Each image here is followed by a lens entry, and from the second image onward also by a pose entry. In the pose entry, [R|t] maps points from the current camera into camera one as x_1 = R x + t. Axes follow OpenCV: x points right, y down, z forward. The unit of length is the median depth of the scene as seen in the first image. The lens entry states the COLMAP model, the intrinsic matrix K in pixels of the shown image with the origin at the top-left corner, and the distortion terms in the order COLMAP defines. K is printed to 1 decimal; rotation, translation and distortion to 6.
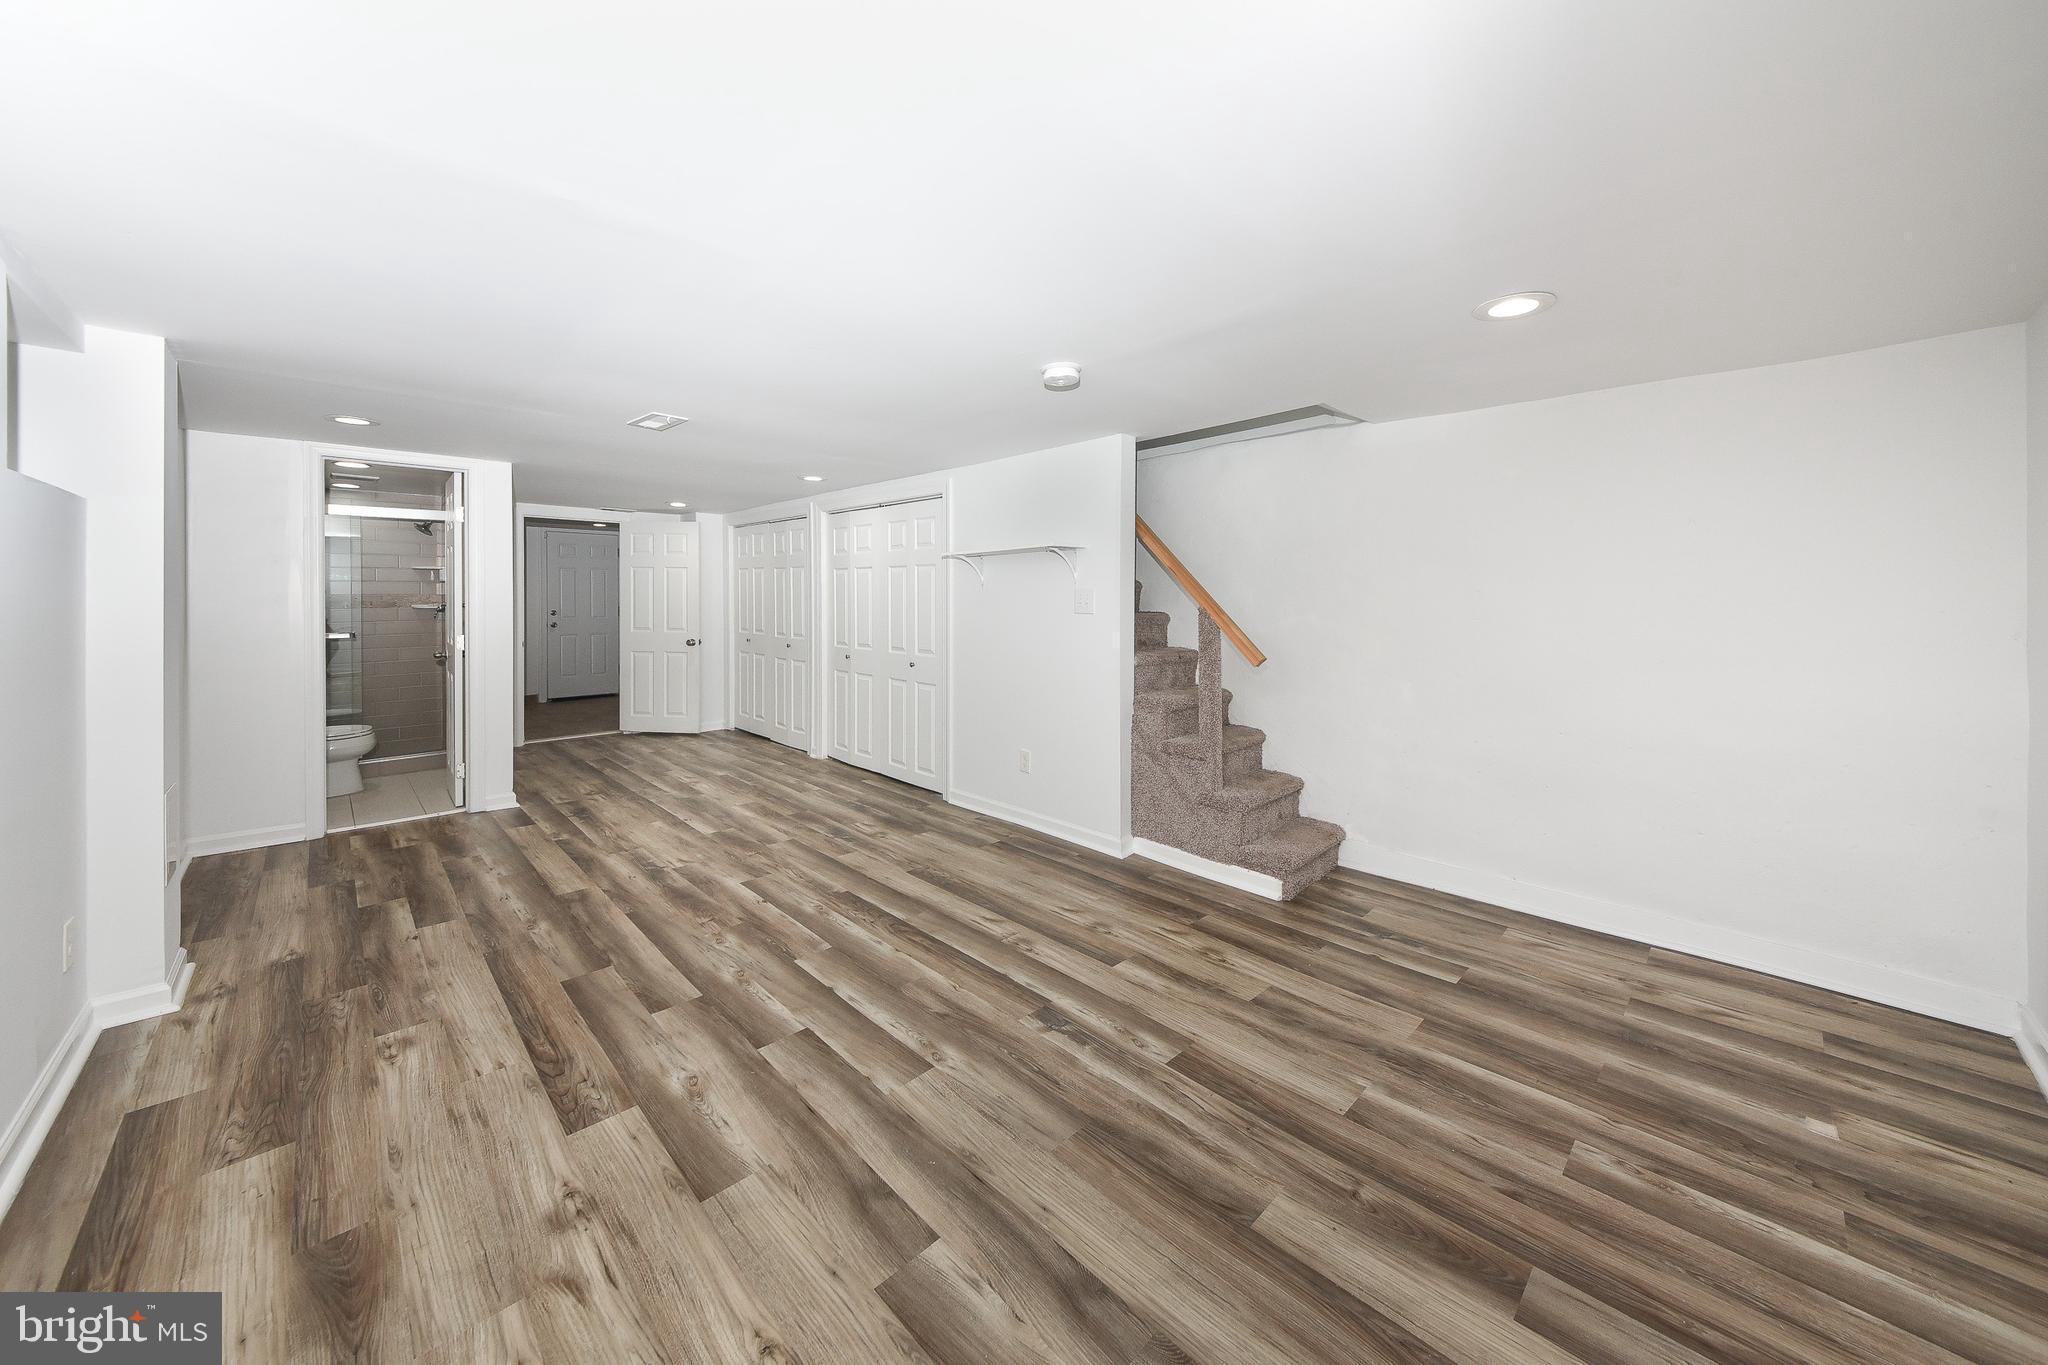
lens RADIAL K [[719.8, 0, 1022.5], [0, 719.8, 647.2], [0, 0, 1]] dist [0.001429, -0.003433]
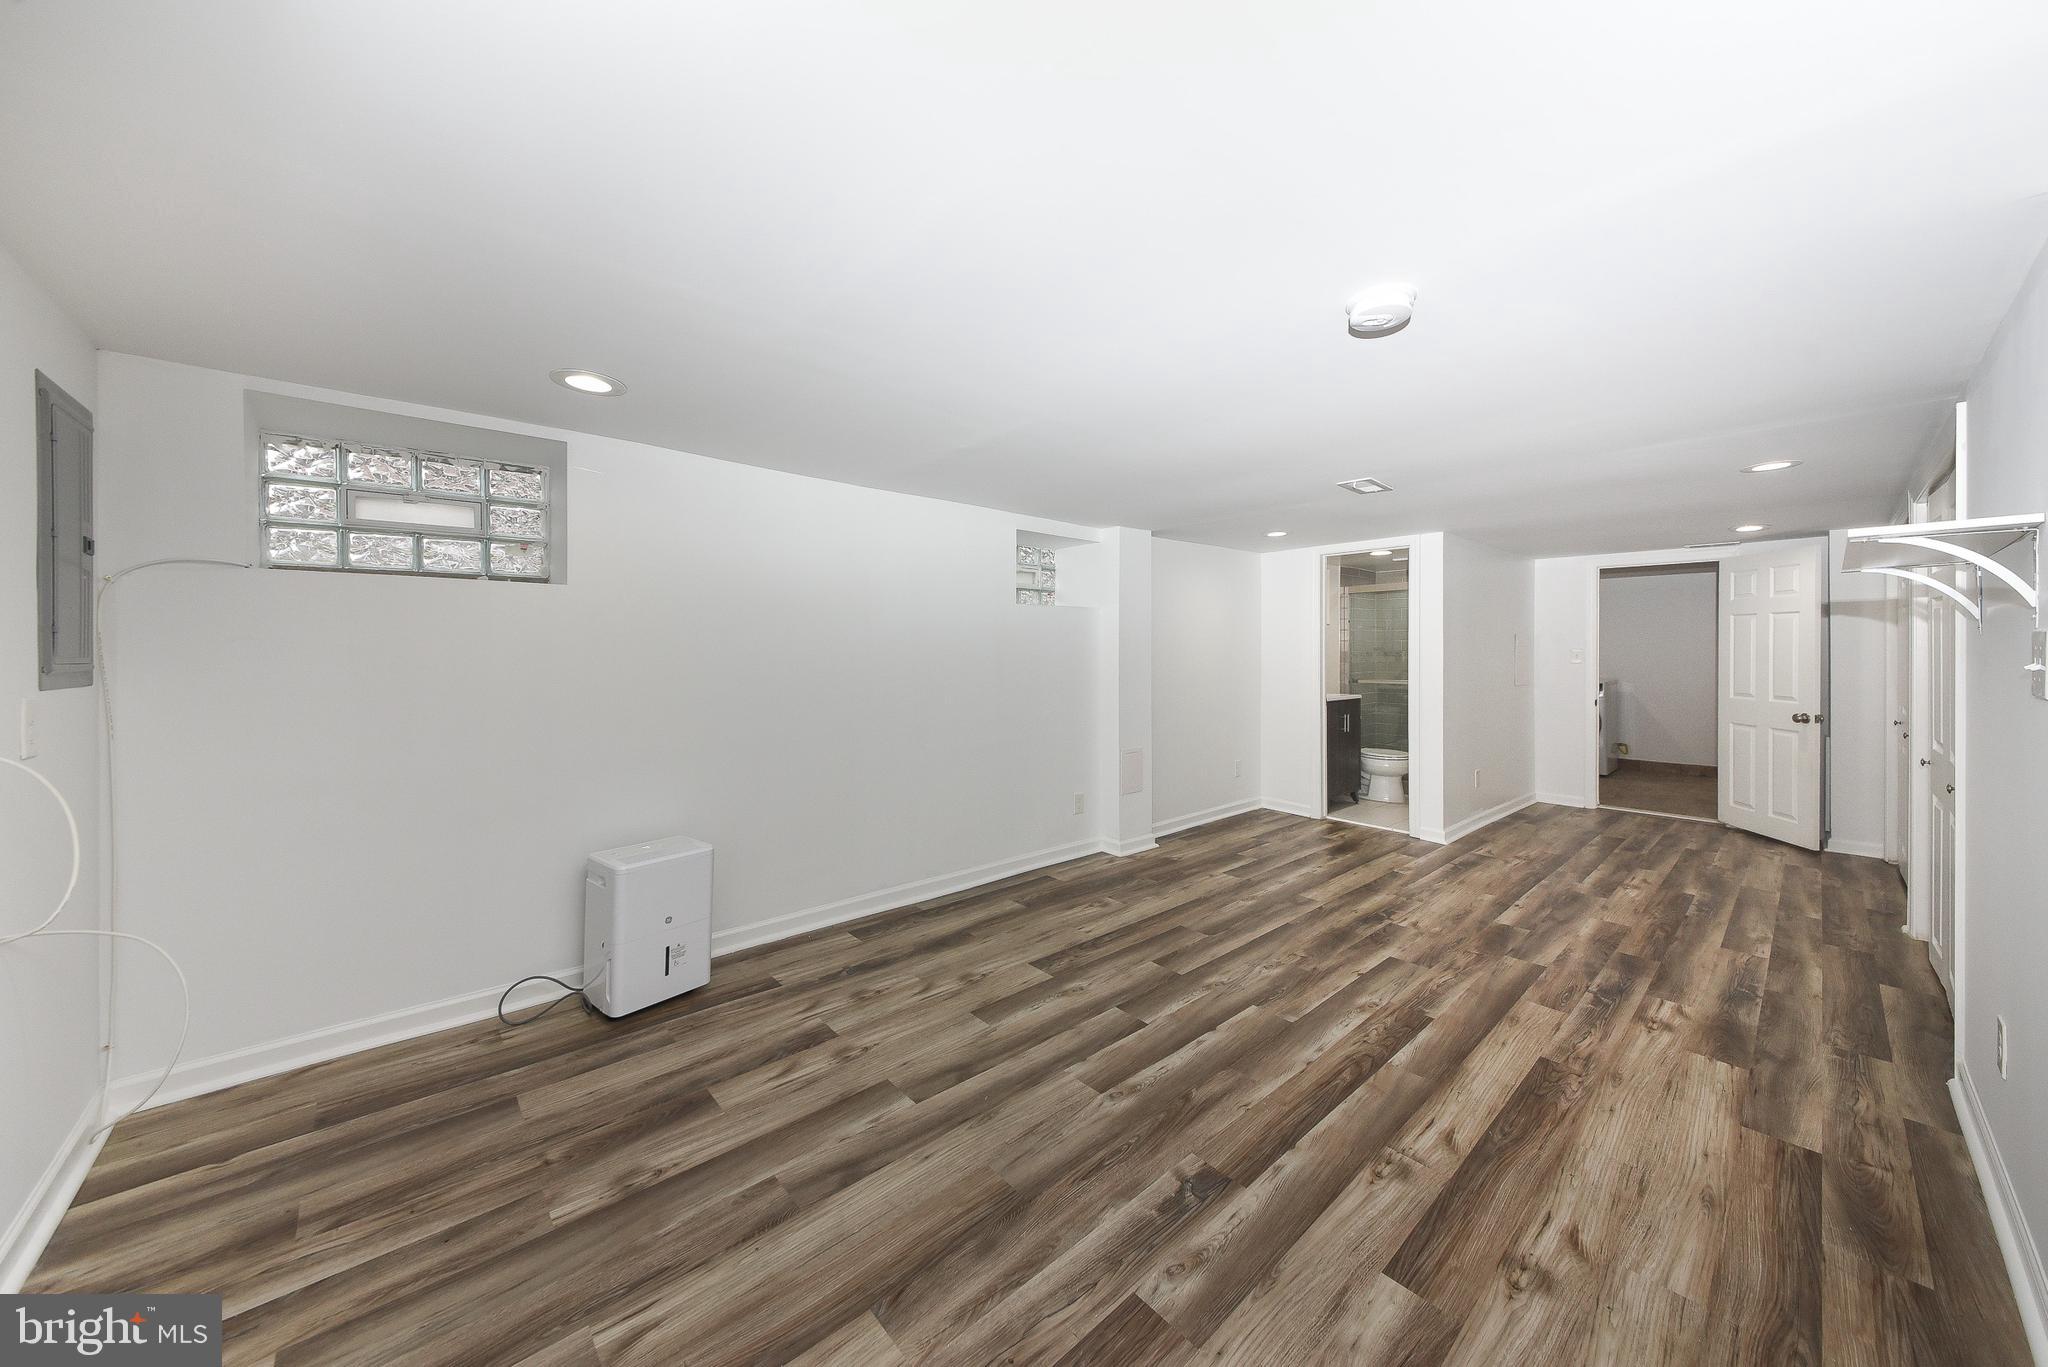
lens RADIAL K [[719.8, 0, 1022.5], [0, 719.8, 648.2], [0, 0, 1]] dist [0.001429, -0.003433]
pose [[-0.037456, 0.008645, -0.999261, 0.768019], [-0.084949, 0.996315, 0.011804, -0.061136], [0.995681, 0.085328, -0.036583, 0.710310]]
